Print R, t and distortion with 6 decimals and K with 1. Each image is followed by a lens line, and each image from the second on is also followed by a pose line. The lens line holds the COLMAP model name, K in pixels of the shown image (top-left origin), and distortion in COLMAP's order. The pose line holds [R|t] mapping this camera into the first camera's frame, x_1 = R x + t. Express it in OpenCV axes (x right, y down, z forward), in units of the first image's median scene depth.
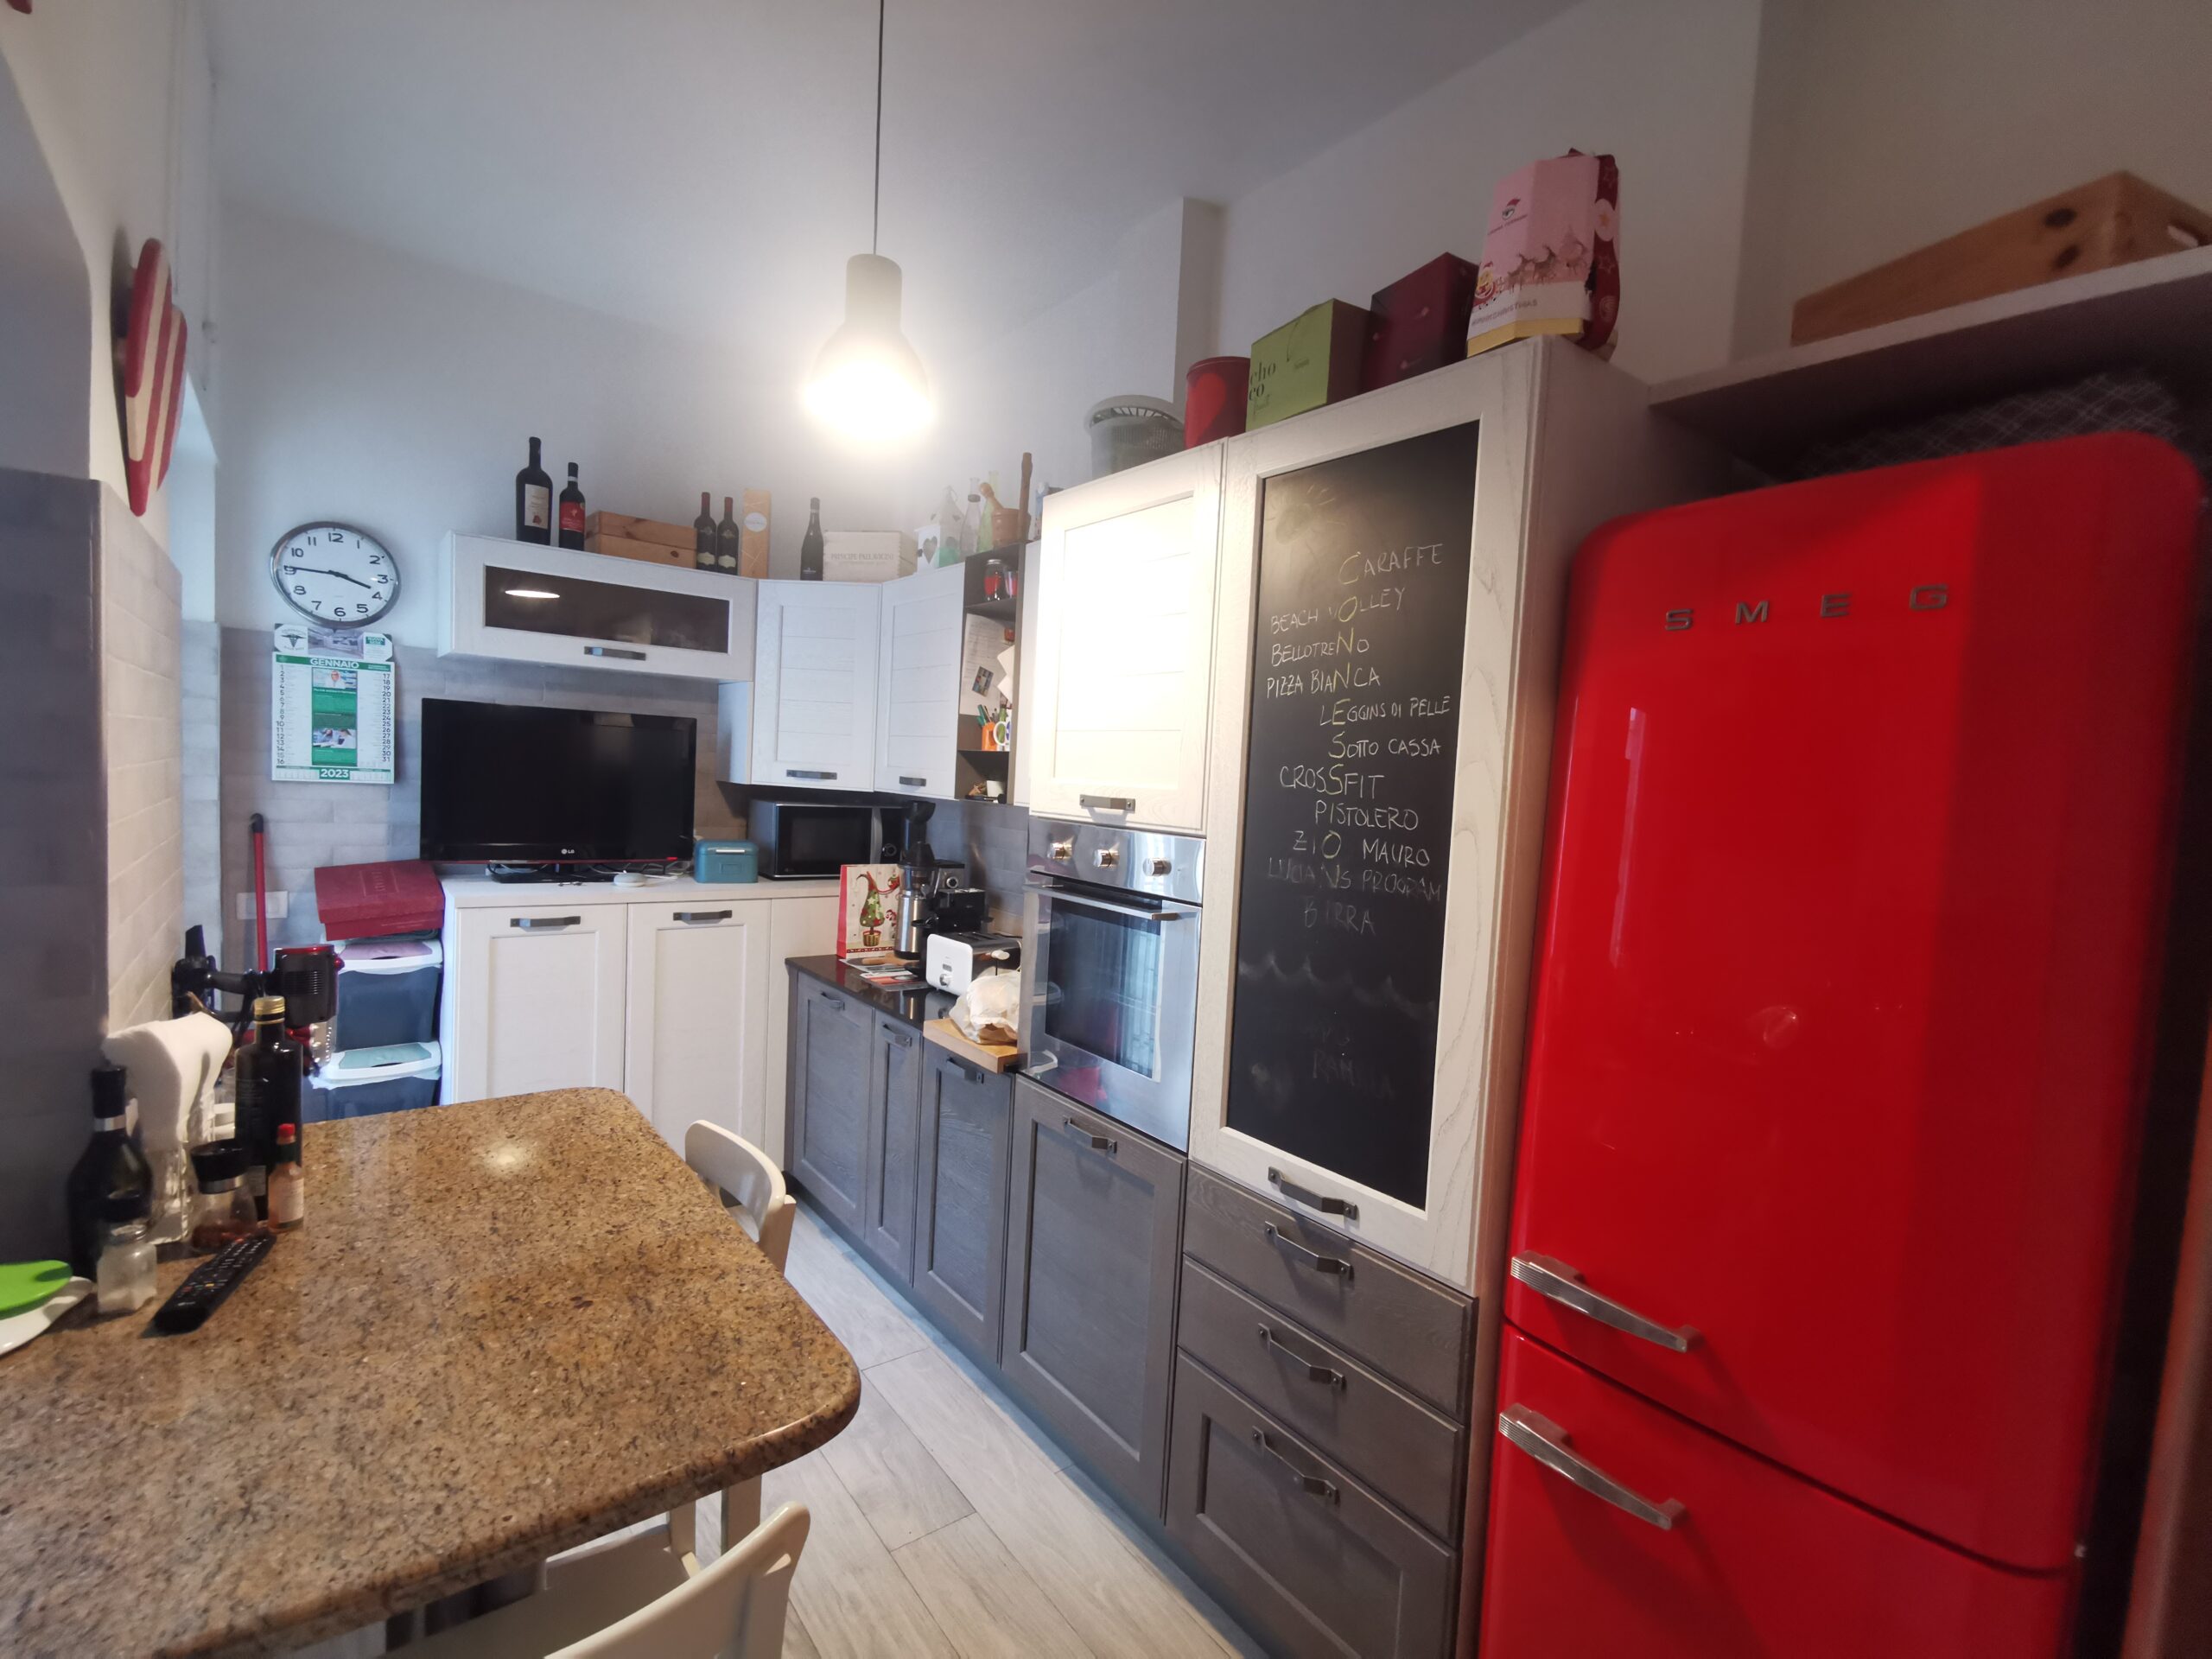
lens RADIAL K [[1023.0, 0, 1105.7], [0, 1023.0, 836.6], [0, 0, 1]] dist [0.023284, 0.000187]
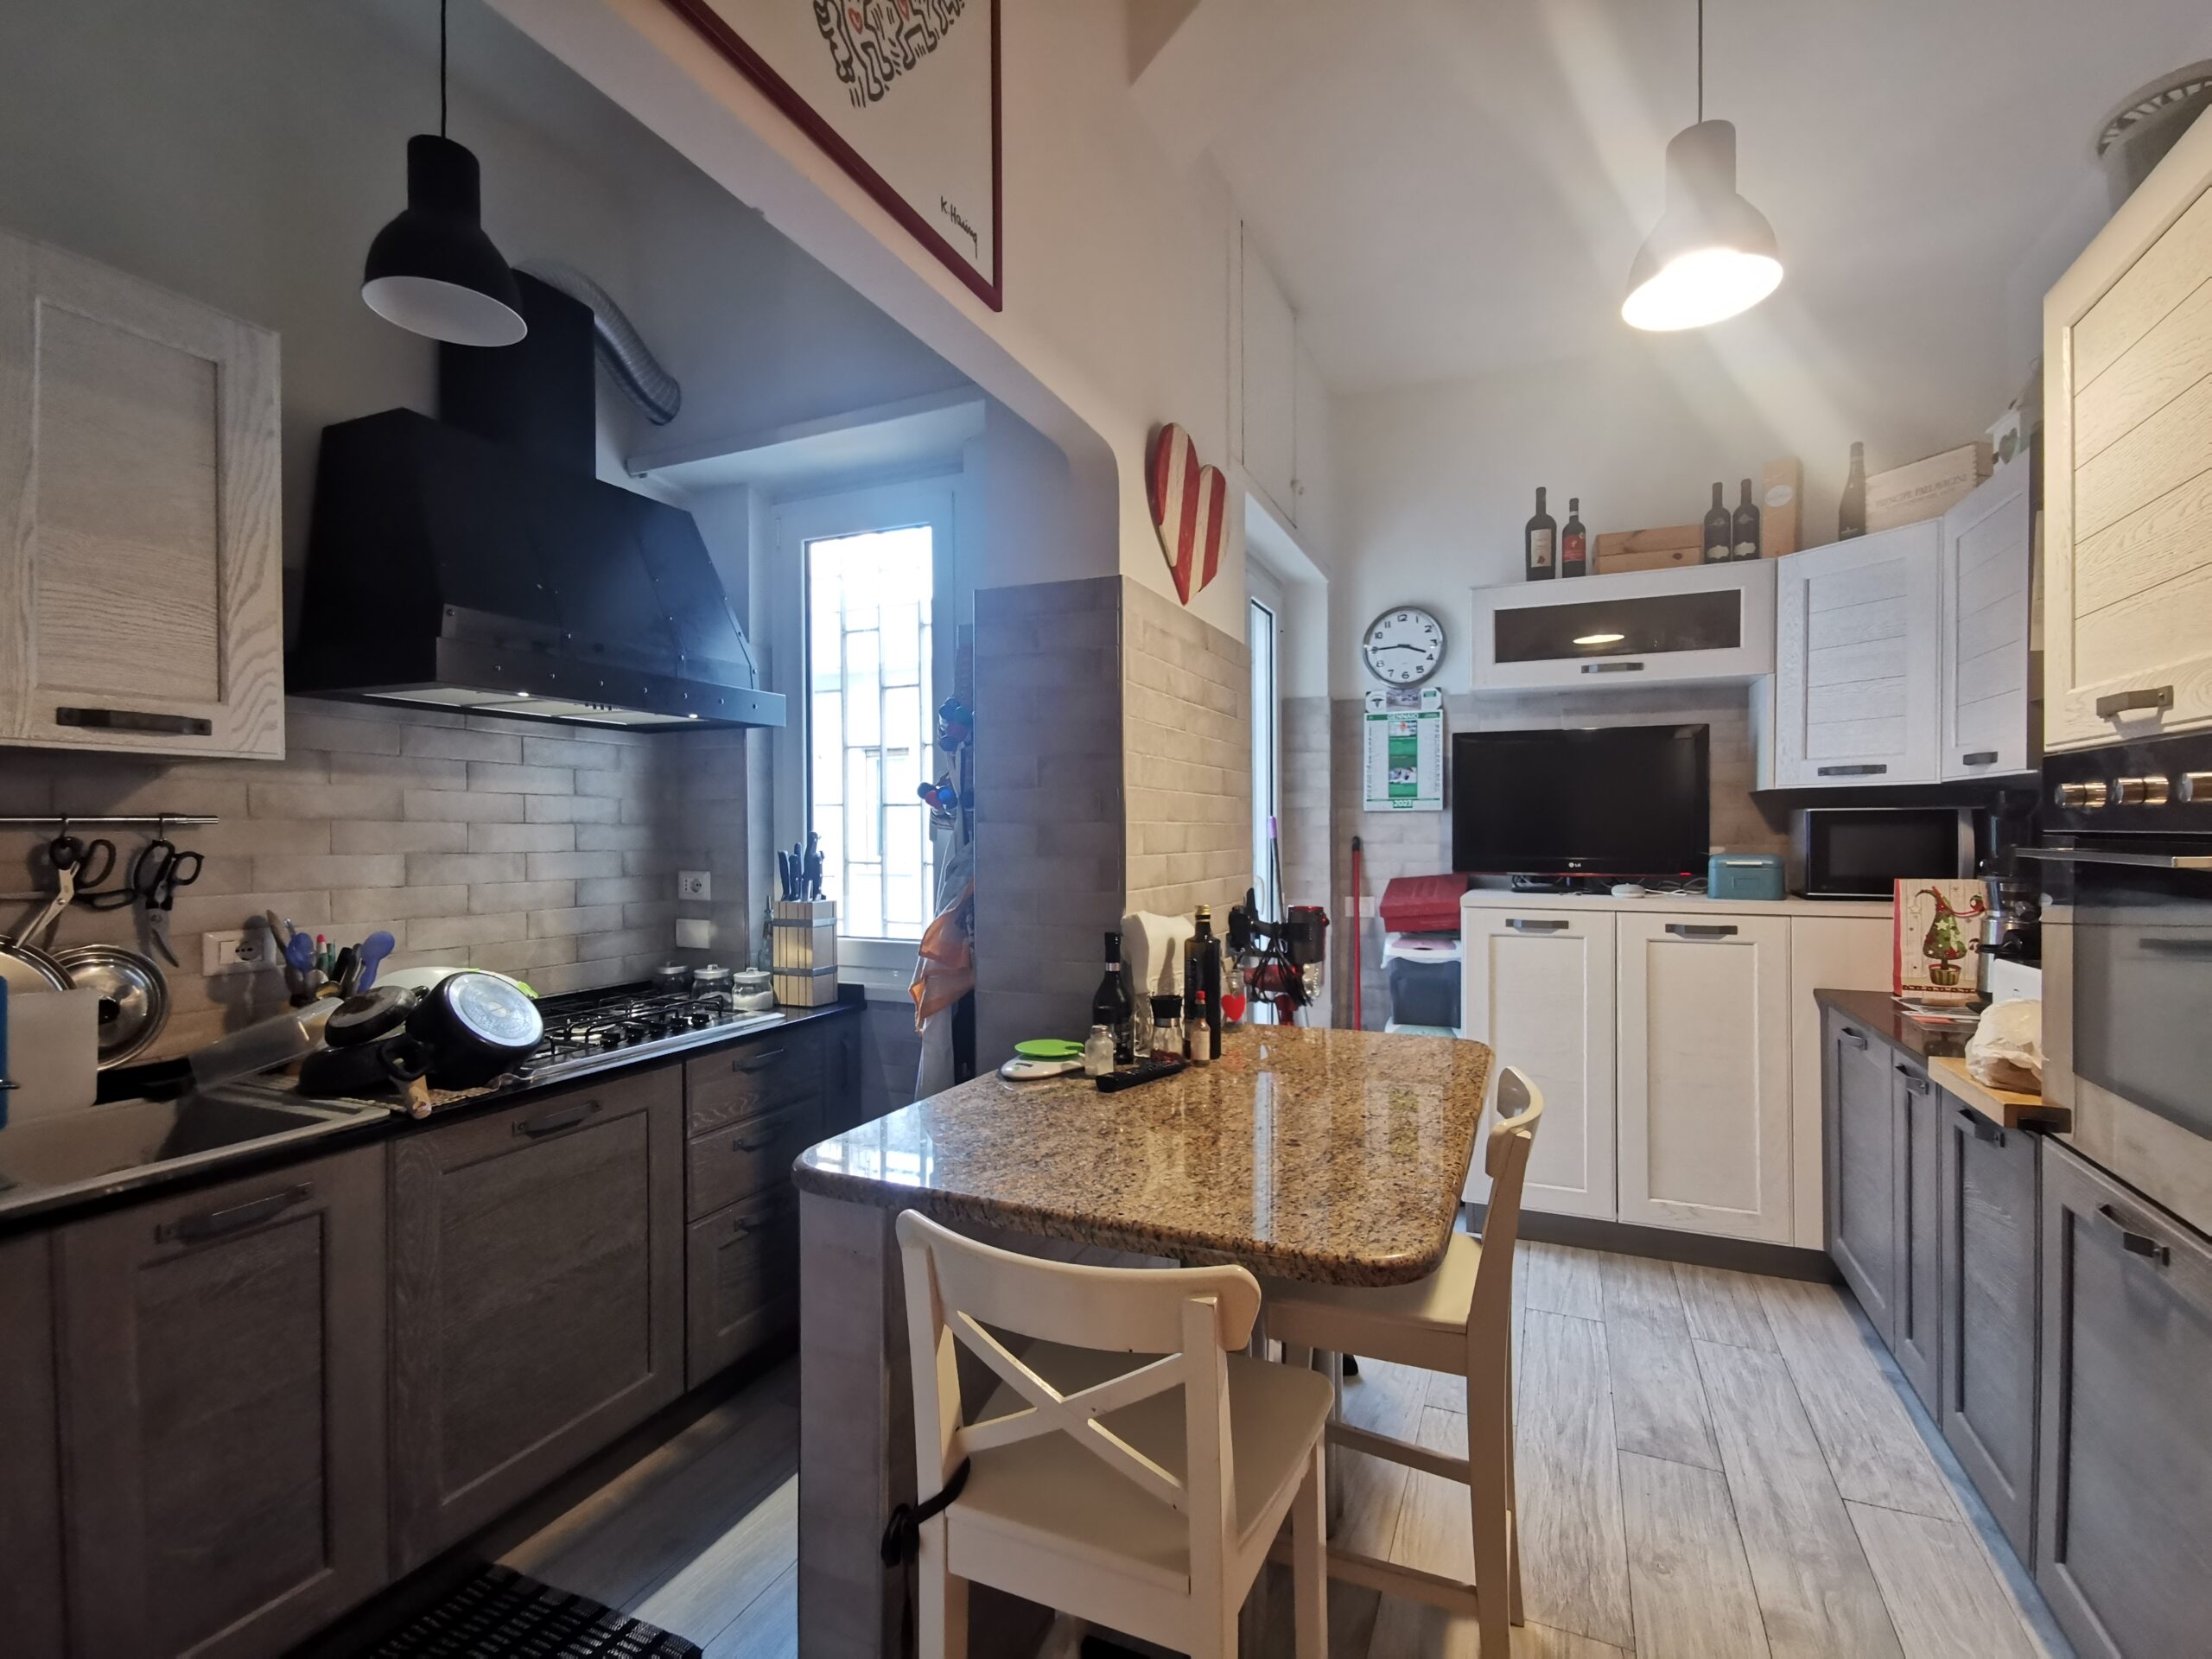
lens RADIAL K [[1032.8, 0, 1106.0], [0, 1032.8, 829.5], [0, 0, 1]] dist [0.001339, 0.015933]
pose [[0.485079, -0.054384, -0.872777, 0.179025], [-0.022778, 0.996940, -0.074781, 0.076103], [0.874173, 0.056155, 0.482356, 0.091428]]
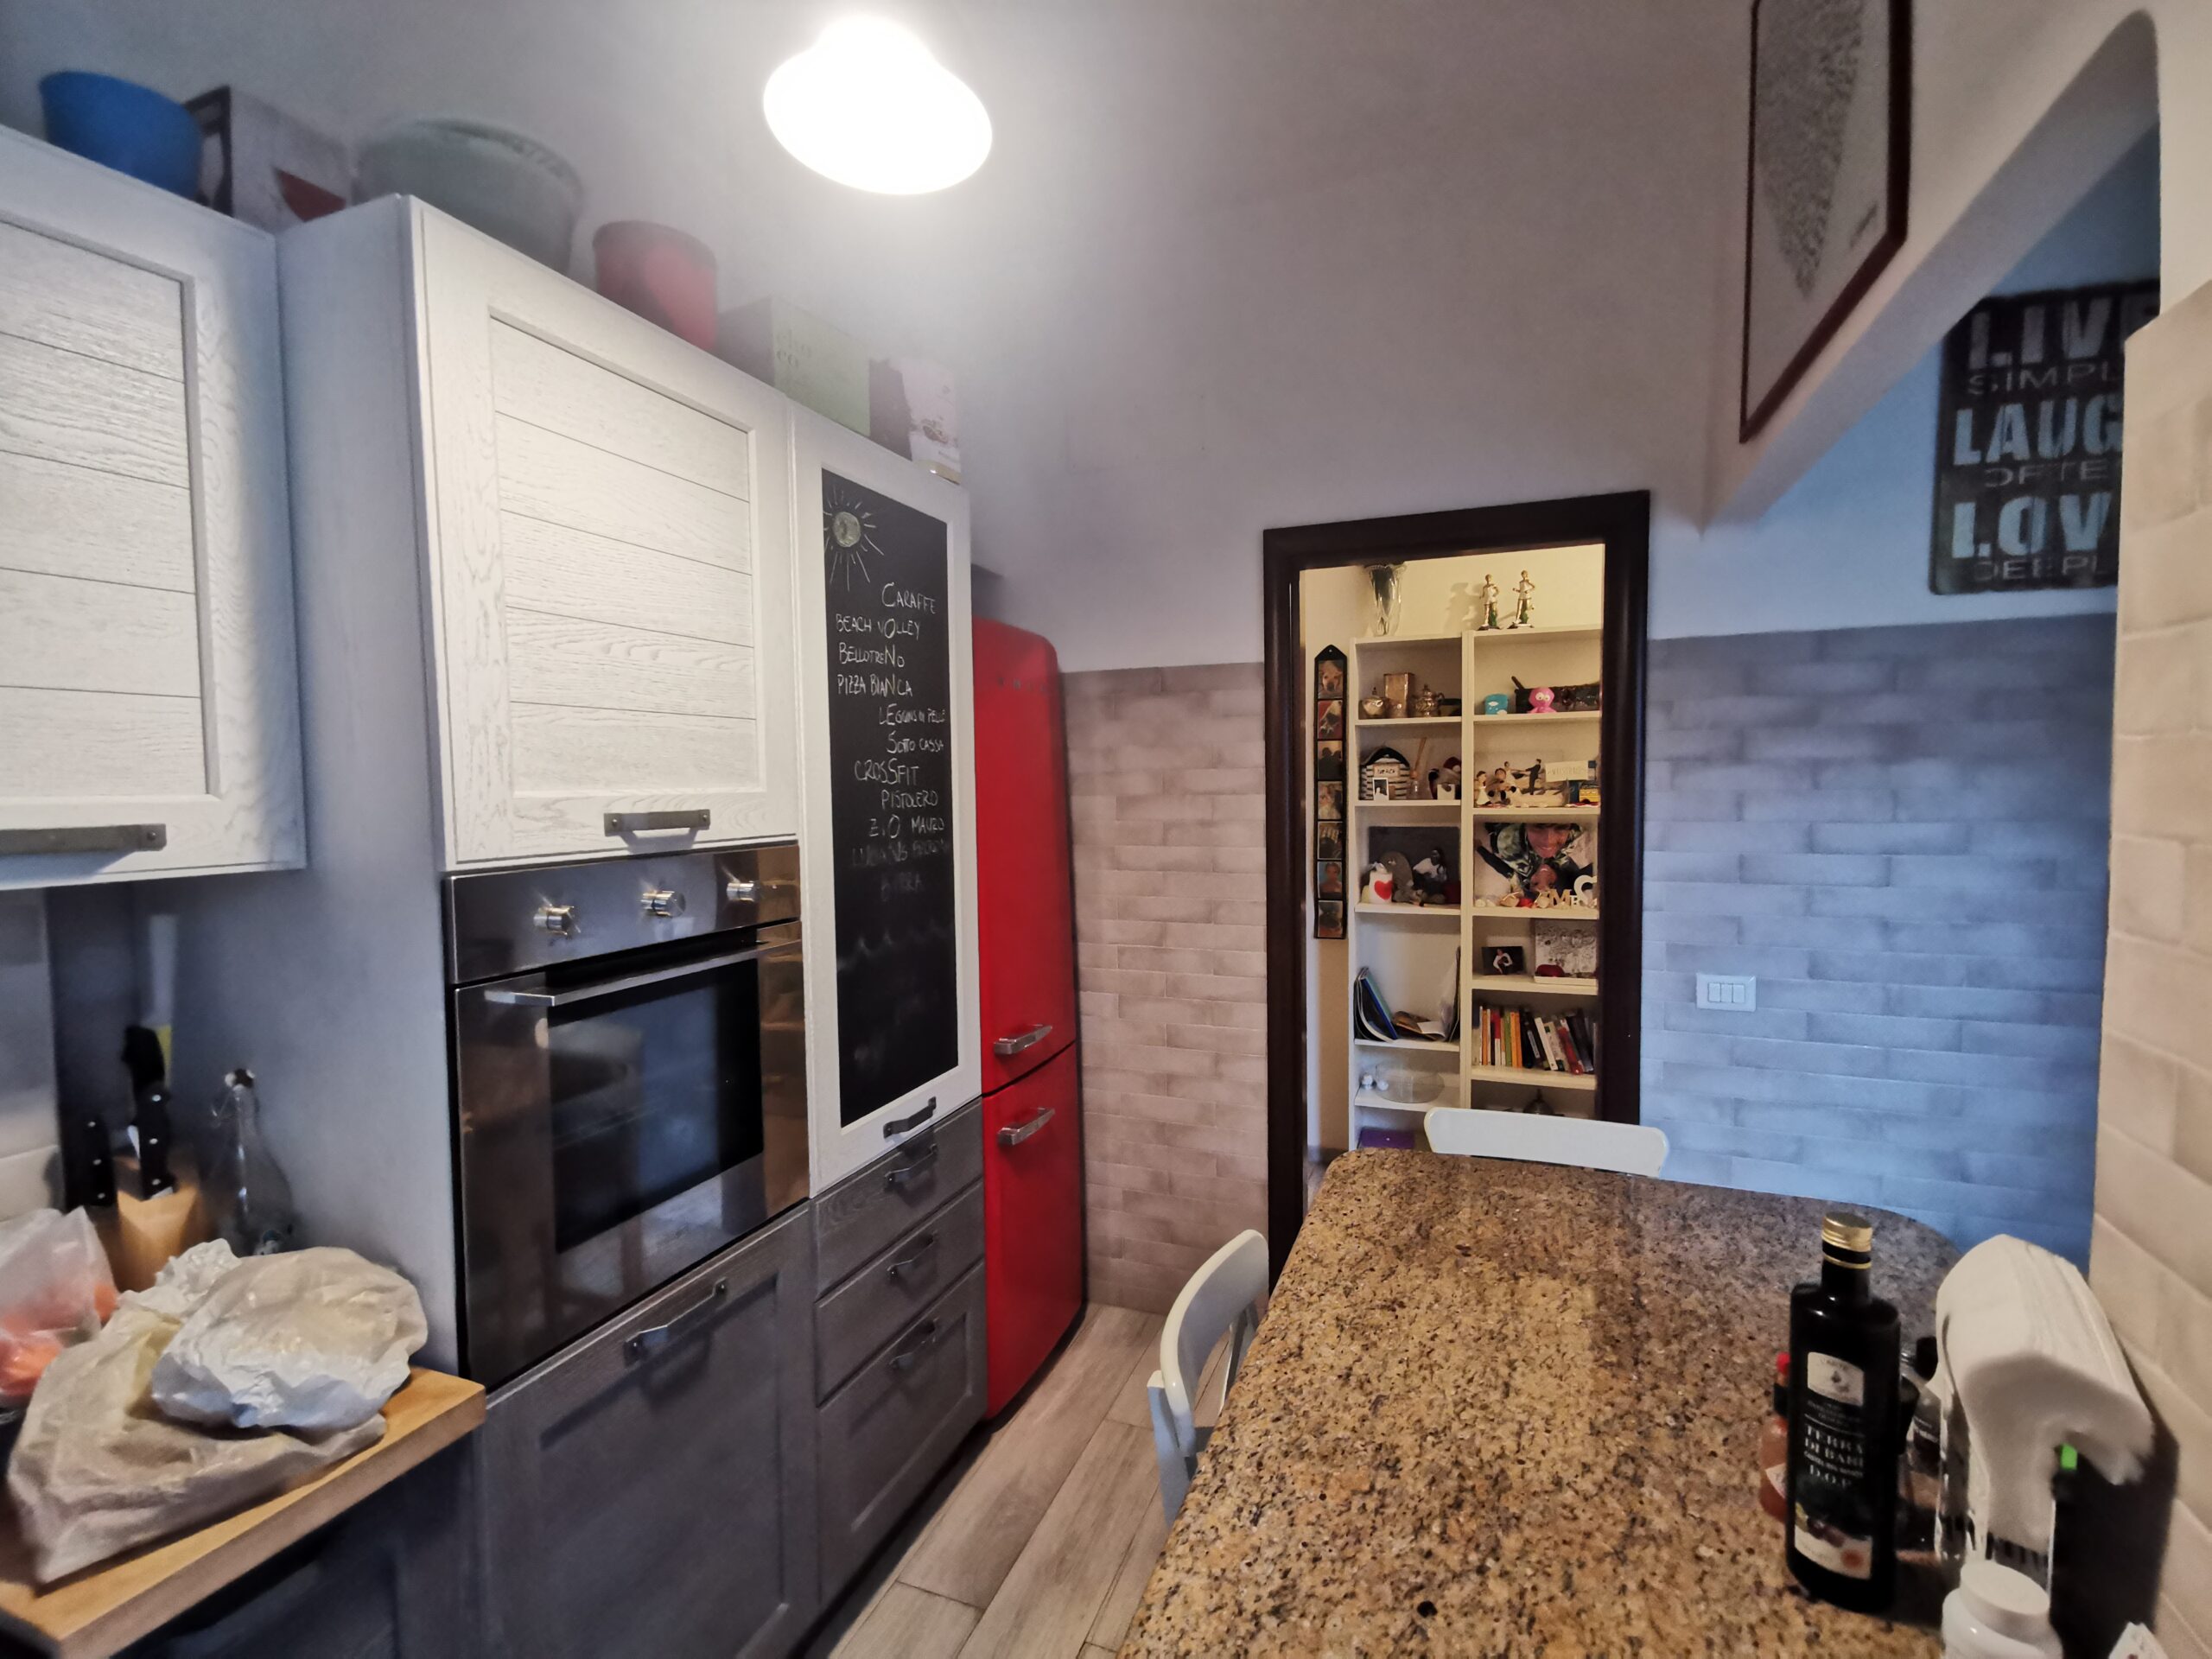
lens RADIAL K [[1032.8, 0, 1106.0], [0, 1032.8, 829.5], [0, 0, 1]] dist [0.001339, 0.015933]
pose [[-0.528293, -0.086303, 0.844664, -0.502123], [0.037195, 0.991513, 0.124571, -0.070045], [-0.848247, 0.097228, -0.520600, 0.773250]]
